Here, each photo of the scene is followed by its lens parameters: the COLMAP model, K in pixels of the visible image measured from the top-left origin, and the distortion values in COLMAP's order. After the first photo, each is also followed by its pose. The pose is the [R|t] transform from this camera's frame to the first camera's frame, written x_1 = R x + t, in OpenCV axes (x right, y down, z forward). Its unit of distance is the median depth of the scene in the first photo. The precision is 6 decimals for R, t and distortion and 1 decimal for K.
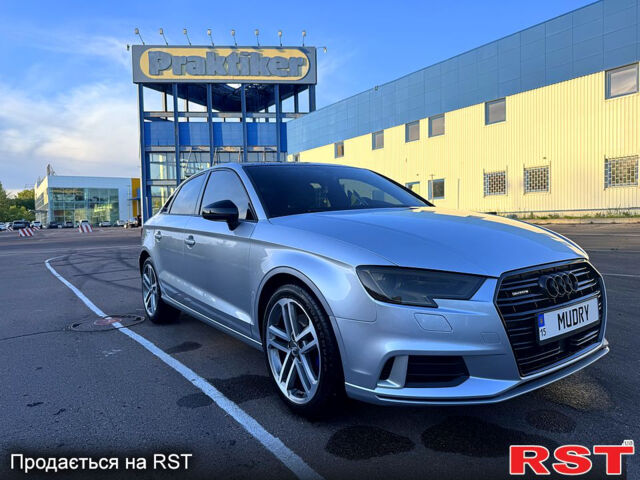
lens RADIAL K [[450.9, 0, 320.0], [0, 450.9, 240.0], [0, 0, 1]] dist [0.047266, -0.095053]
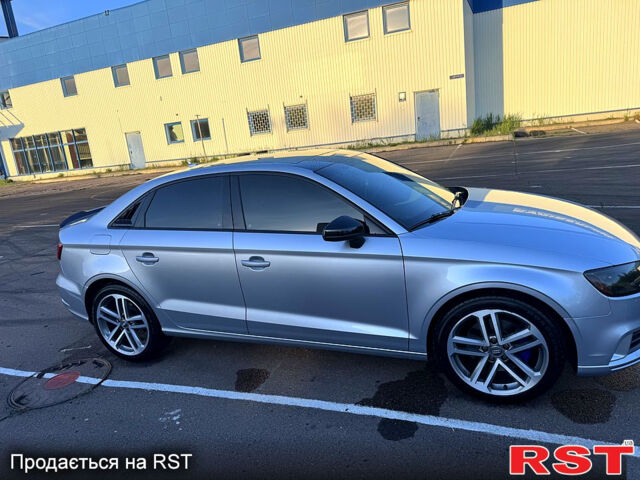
lens RADIAL K [[450.9, 0, 320.0], [0, 450.9, 240.0], [0, 0, 1]] dist [0.047266, -0.095053]
pose [[0.829088, -0.186336, 0.527154, -0.115467], [0.108111, 0.978466, 0.175831, -0.032529], [-0.548566, -0.088789, 0.831379, 0.040951]]
